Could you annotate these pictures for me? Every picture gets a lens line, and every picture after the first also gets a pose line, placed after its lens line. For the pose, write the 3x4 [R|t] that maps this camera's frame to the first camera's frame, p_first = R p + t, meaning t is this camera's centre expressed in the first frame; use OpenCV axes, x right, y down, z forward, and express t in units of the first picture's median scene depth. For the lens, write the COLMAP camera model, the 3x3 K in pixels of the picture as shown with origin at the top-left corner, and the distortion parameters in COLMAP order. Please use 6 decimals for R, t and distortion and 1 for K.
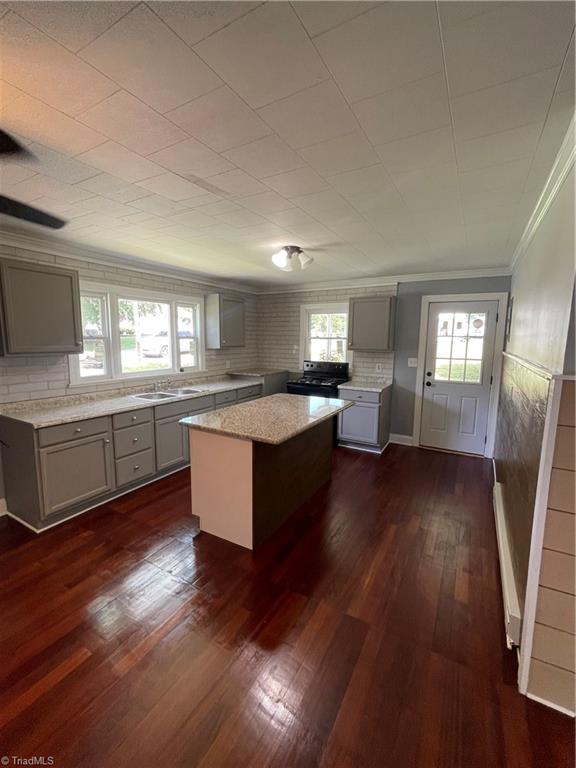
lens RADIAL K [[325.7, 0, 288.6], [0, 325.7, 383.4], [0, 0, 1]] dist [-0.002852, -0.000787]
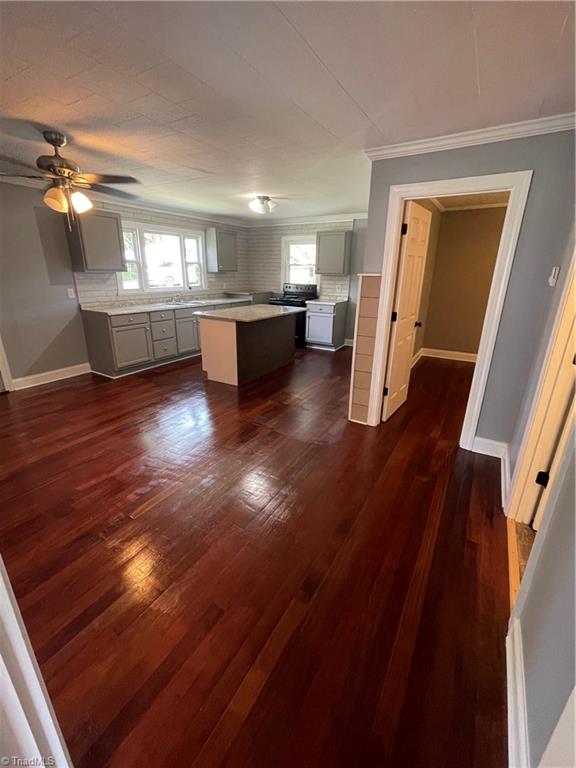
lens RADIAL K [[325.7, 0, 286.2], [0, 325.7, 380.1], [0, 0, 1]] dist [-0.002852, -0.000787]
pose [[0.999795, 0.010730, -0.017143, 0.122030], [-0.007406, 0.983015, 0.183378, 0.102753], [0.018820, -0.183213, 0.982893, -0.485138]]
